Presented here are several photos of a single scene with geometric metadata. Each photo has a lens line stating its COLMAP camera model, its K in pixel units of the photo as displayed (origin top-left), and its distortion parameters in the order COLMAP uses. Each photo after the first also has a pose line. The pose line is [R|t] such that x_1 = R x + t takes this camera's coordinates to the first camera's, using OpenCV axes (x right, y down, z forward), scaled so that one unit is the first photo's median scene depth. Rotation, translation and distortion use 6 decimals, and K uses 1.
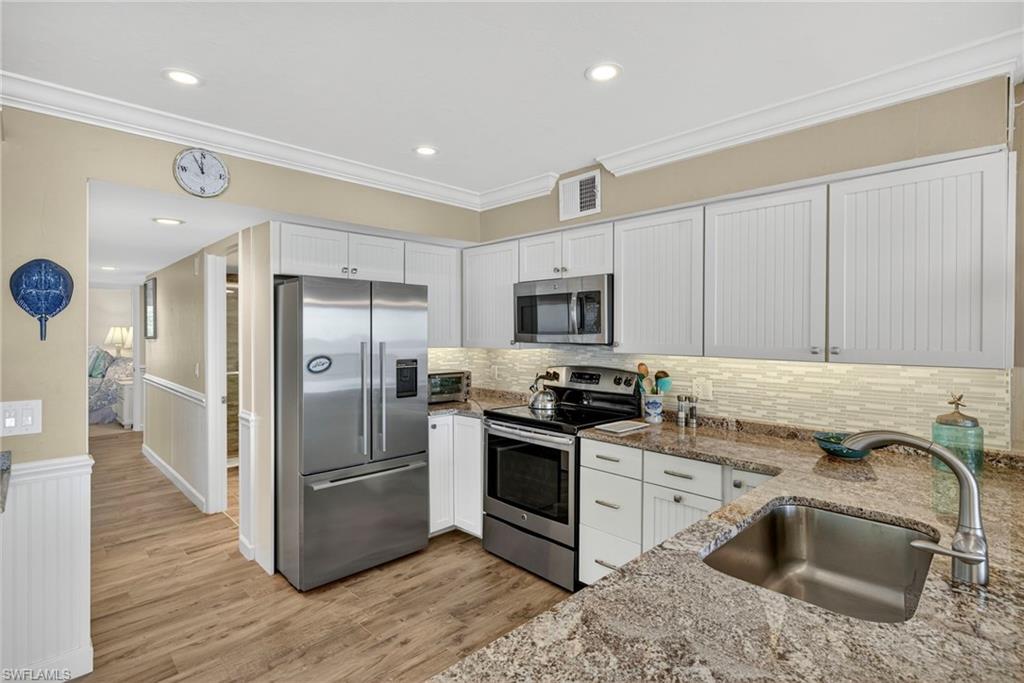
lens RADIAL K [[506.1, 0, 513.1], [0, 506.1, 335.0], [0, 0, 1]] dist [-0.002702, 0.000383]
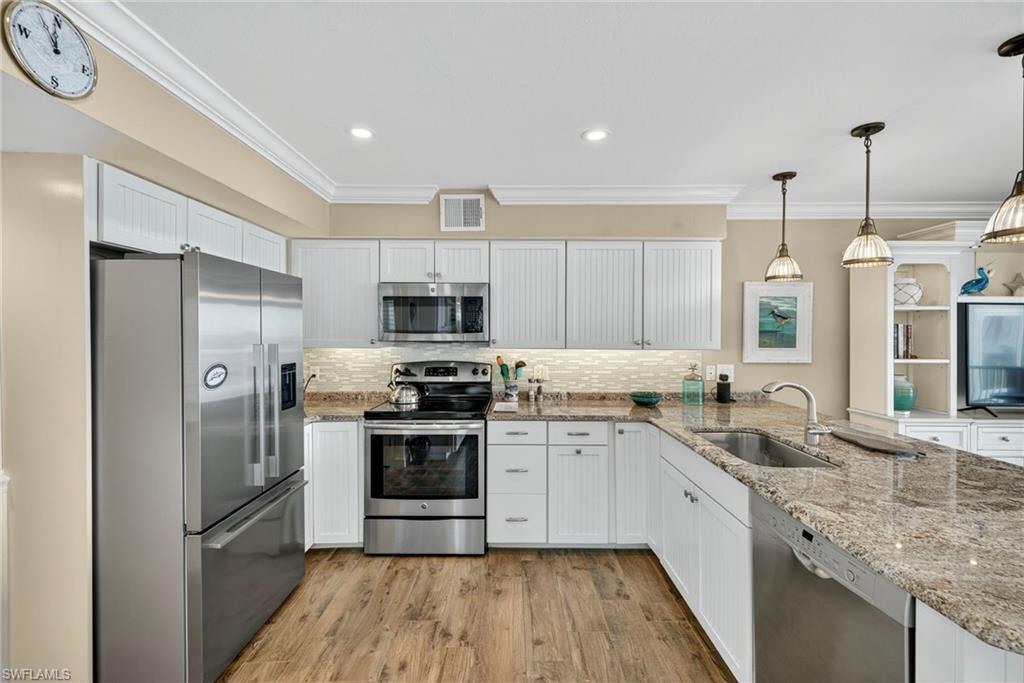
lens RADIAL K [[434.2, 0, 518.5], [0, 434.2, 334.6], [0, 0, 1]] dist [0.006884, -0.000472]
pose [[0.687104, -0.006663, 0.726529, -0.512992], [0.003262, 0.999976, 0.006086, -0.003837], [-0.726552, -0.001811, 0.687109, 0.235854]]
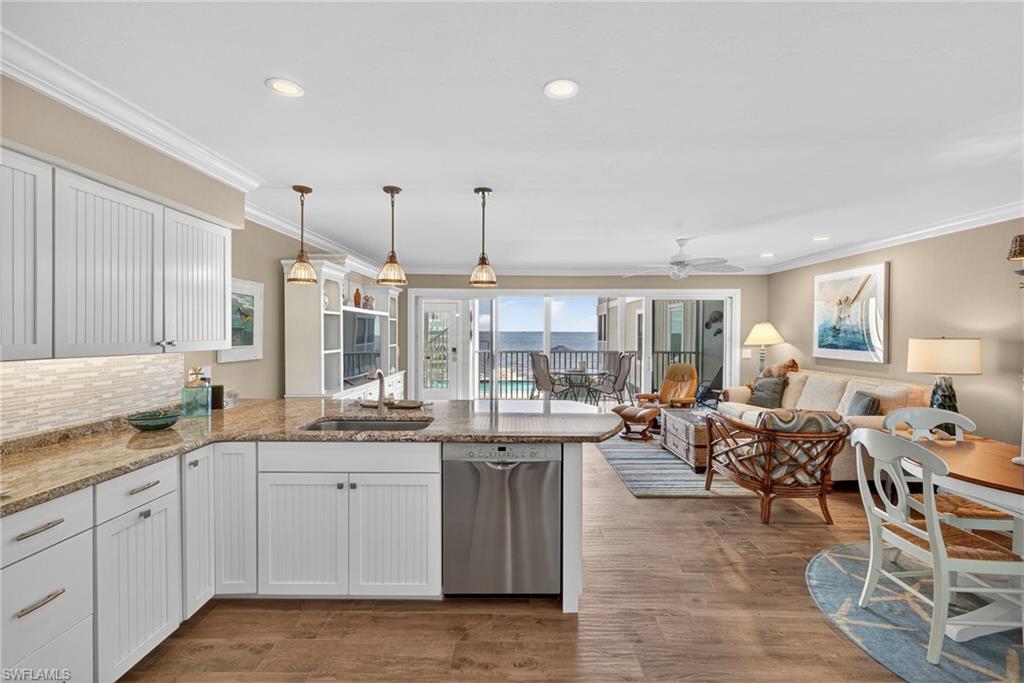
lens RADIAL K [[434.2, 0, 508.6], [0, 434.2, 335.7], [0, 0, 1]] dist [0.006884, -0.000472]
pose [[-0.706967, -0.011018, 0.707161, -0.528355], [0.000336, 0.999873, 0.015915, -0.003397], [-0.707247, 0.011489, -0.706873, 0.855055]]
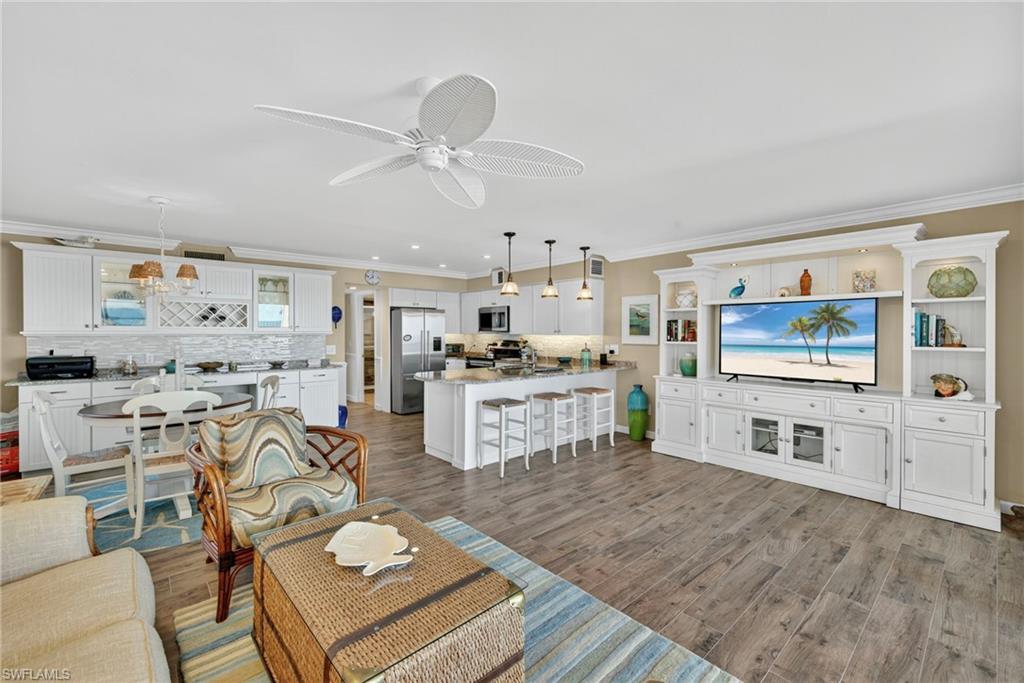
lens RADIAL K [[434.2, 0, 515.3], [0, 434.2, 334.0], [0, 0, 1]] dist [0.006884, -0.000472]
pose [[0.998086, -0.002870, -0.061780, 0.381801], [0.003092, 0.999989, 0.003486, 0.026393], [0.061770, -0.003671, 0.998084, -1.411172]]
